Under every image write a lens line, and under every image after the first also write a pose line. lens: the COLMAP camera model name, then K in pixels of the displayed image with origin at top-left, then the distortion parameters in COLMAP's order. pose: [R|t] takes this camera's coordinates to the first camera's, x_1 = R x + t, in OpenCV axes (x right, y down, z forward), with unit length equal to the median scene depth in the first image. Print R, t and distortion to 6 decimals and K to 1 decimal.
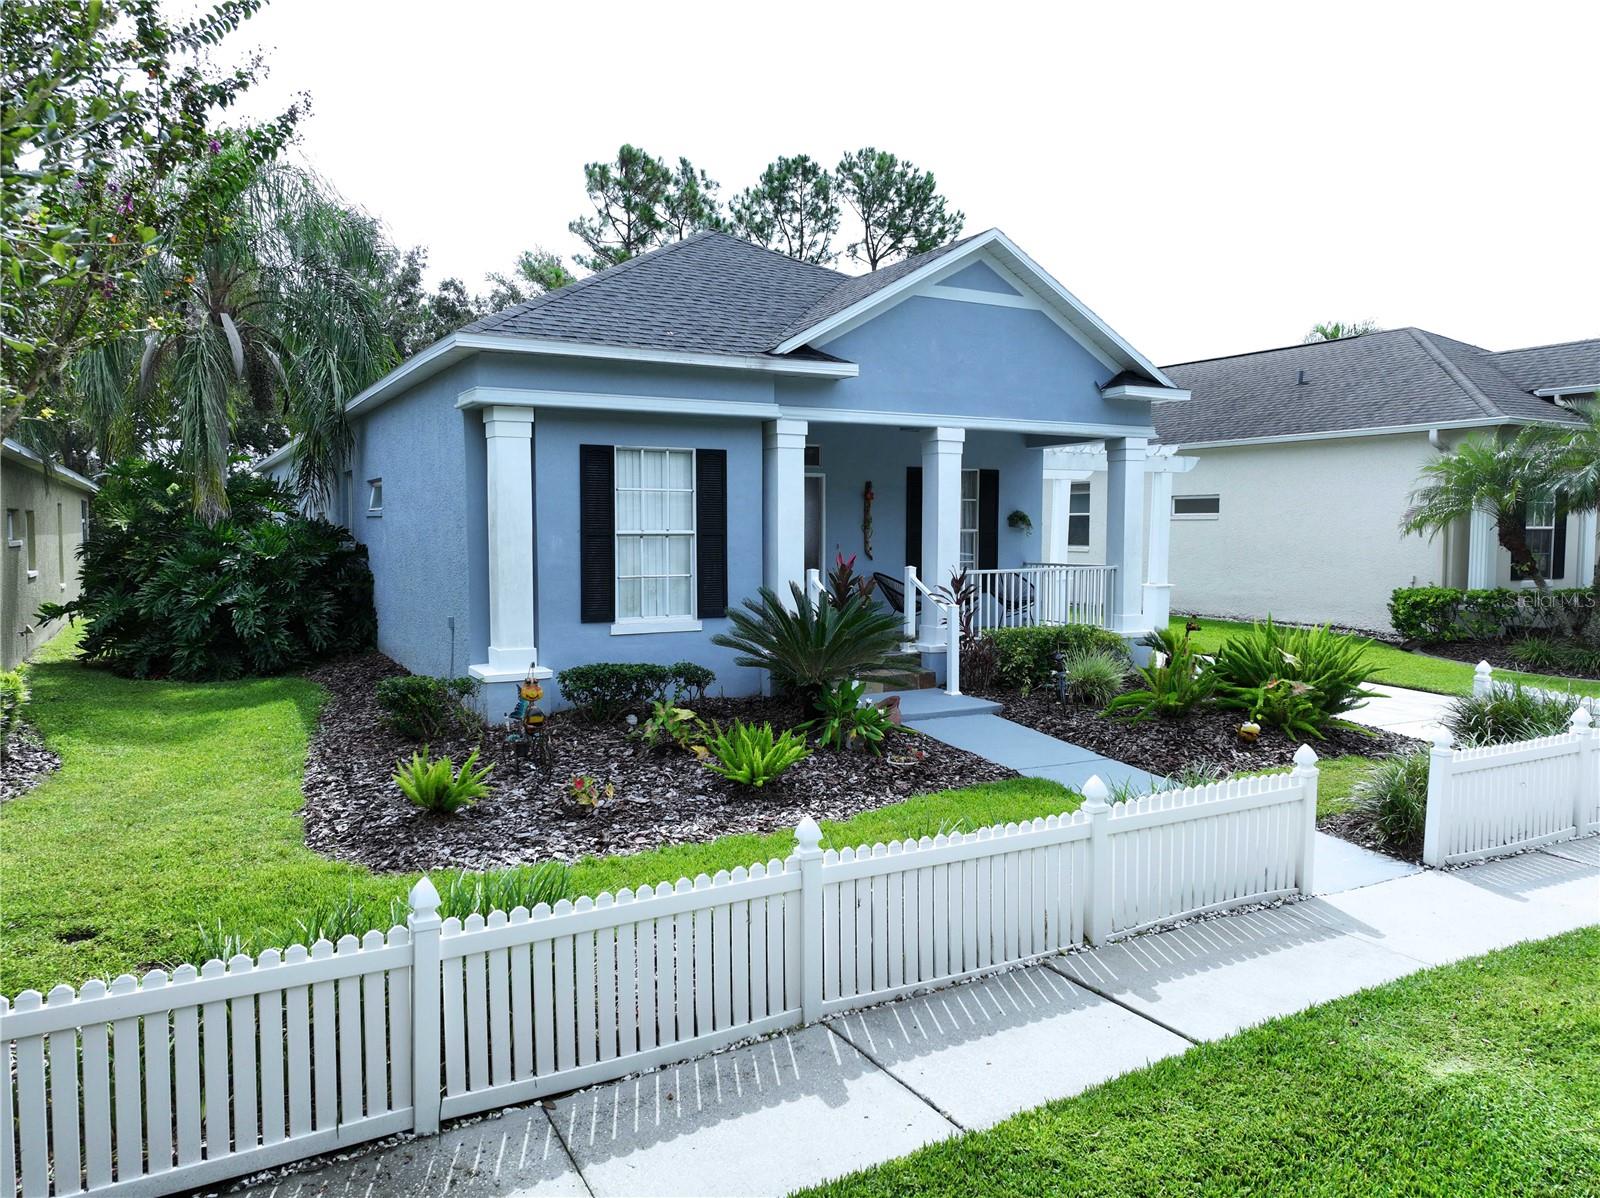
lens RADIAL K [[1139.1, 0, 808.2], [0, 1139.1, 599.1], [0, 0, 1]] dist [-0.005162, 0.023221]
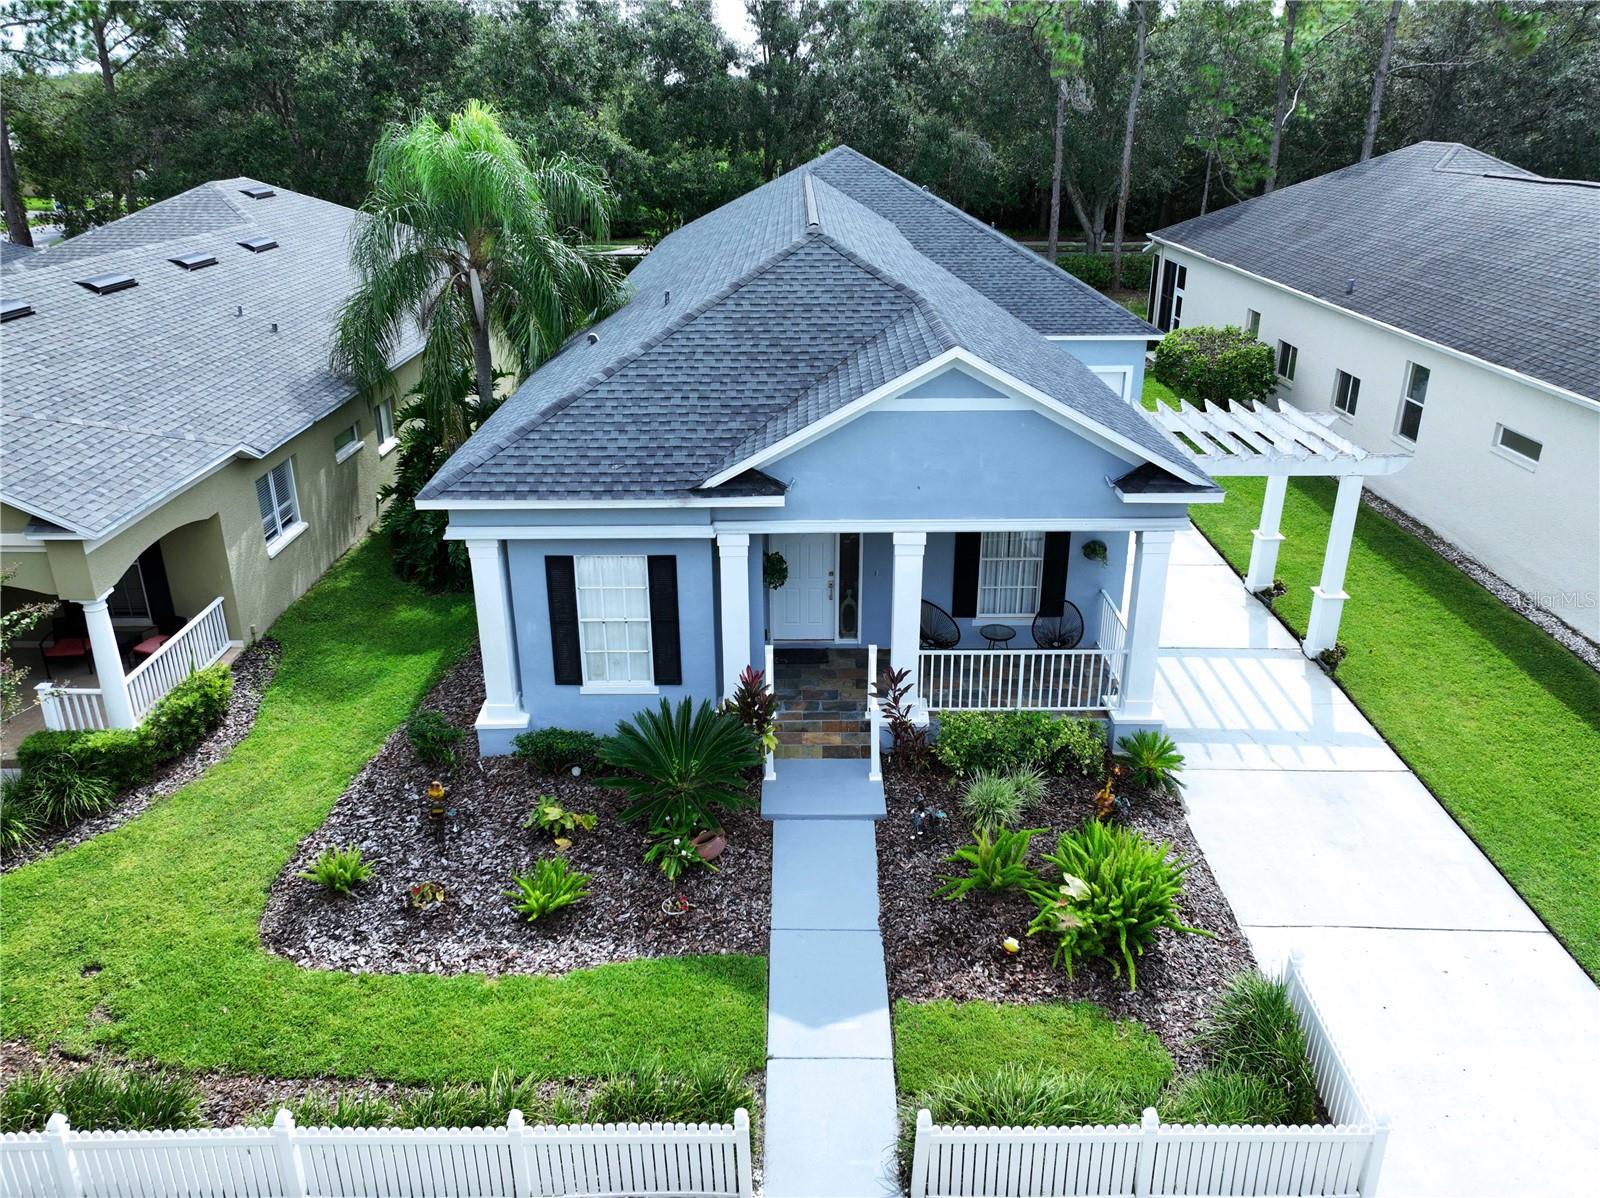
lens RADIAL K [[1139.1, 0, 806.6], [0, 1139.1, 594.0], [0, 0, 1]] dist [-0.005162, 0.023221]
pose [[0.872448, 0.194423, -0.448369, 0.593427], [-0.030524, 0.937346, 0.347061, -0.521283], [0.487753, -0.289107, 0.823720, 0.112981]]
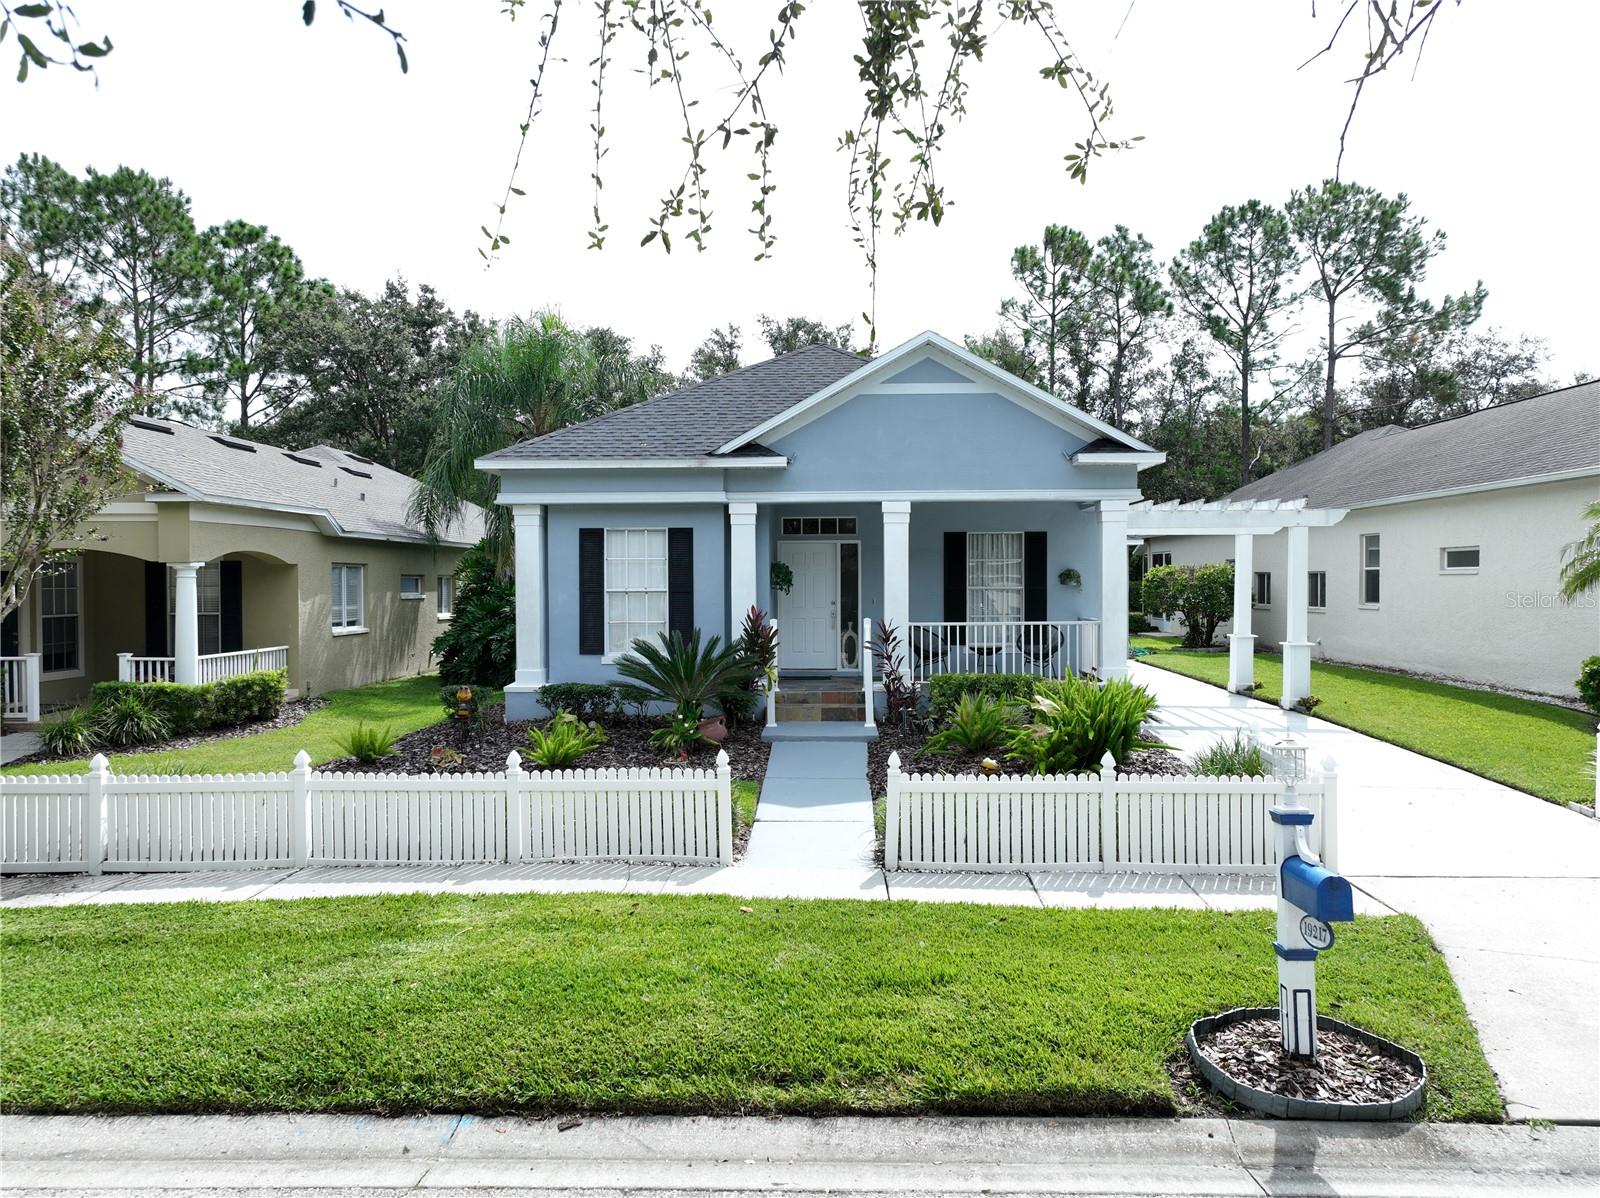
lens RADIAL K [[1139.1, 0, 808.4], [0, 1139.1, 608.9], [0, 0, 1]] dist [-0.005162, 0.023221]
pose [[0.857519, 0.009792, -0.514359, 0.759190], [-0.029939, 0.999074, -0.030894, -0.000044], [0.513581, 0.041892, 0.857018, -0.062515]]
